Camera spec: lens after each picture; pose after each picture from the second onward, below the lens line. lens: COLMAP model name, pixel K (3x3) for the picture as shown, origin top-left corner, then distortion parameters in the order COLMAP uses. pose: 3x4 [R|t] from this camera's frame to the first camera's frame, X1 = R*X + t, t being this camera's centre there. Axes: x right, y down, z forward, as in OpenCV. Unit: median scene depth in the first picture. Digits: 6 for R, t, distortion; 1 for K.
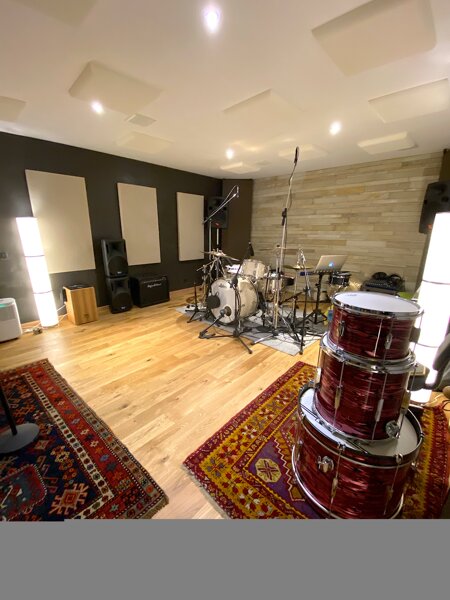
lens RADIAL K [[239.8, 0, 225.0], [0, 239.8, 300.0], [0, 0, 1]] dist [0.015411, -0.017115]
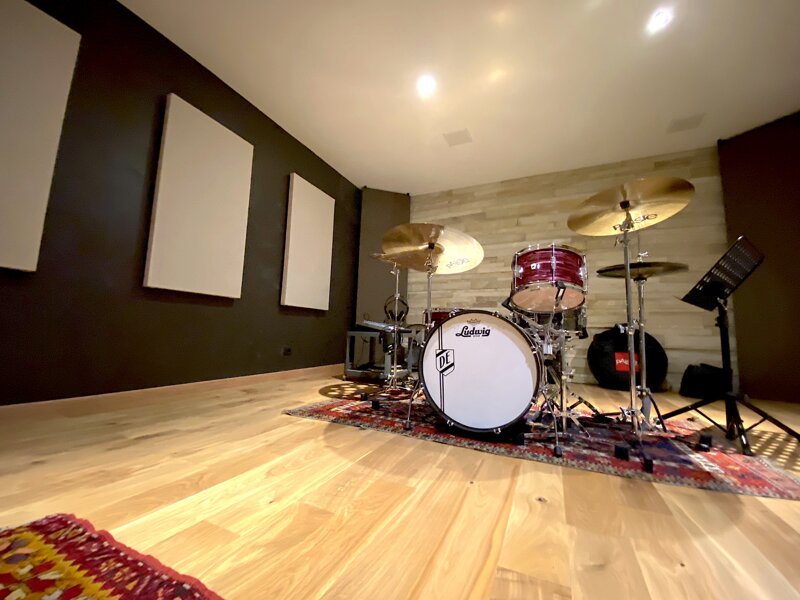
lens RADIAL K [[319.7, 0, 395.4], [0, 319.7, 301.3], [0, 0, 1]] dist [0.015411, -0.017115]
pose [[0.955802, 0.051325, 0.289497, -0.183920], [0.060428, 0.929331, -0.364271, 0.072364], [-0.287735, 0.365664, 0.885154, 0.459208]]
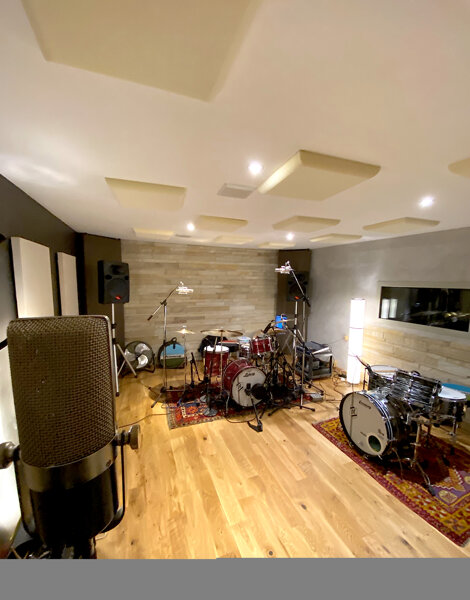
lens RADIAL K [[249.3, 0, 233.4], [0, 249.3, 315.8], [0, 0, 1]] dist [0.000514, -0.000040]
pose [[0.450265, -0.133336, 0.882883, -0.596302], [0.235974, 0.971402, 0.026358, -0.233138], [-0.861149, 0.196469, 0.468852, 0.415364]]
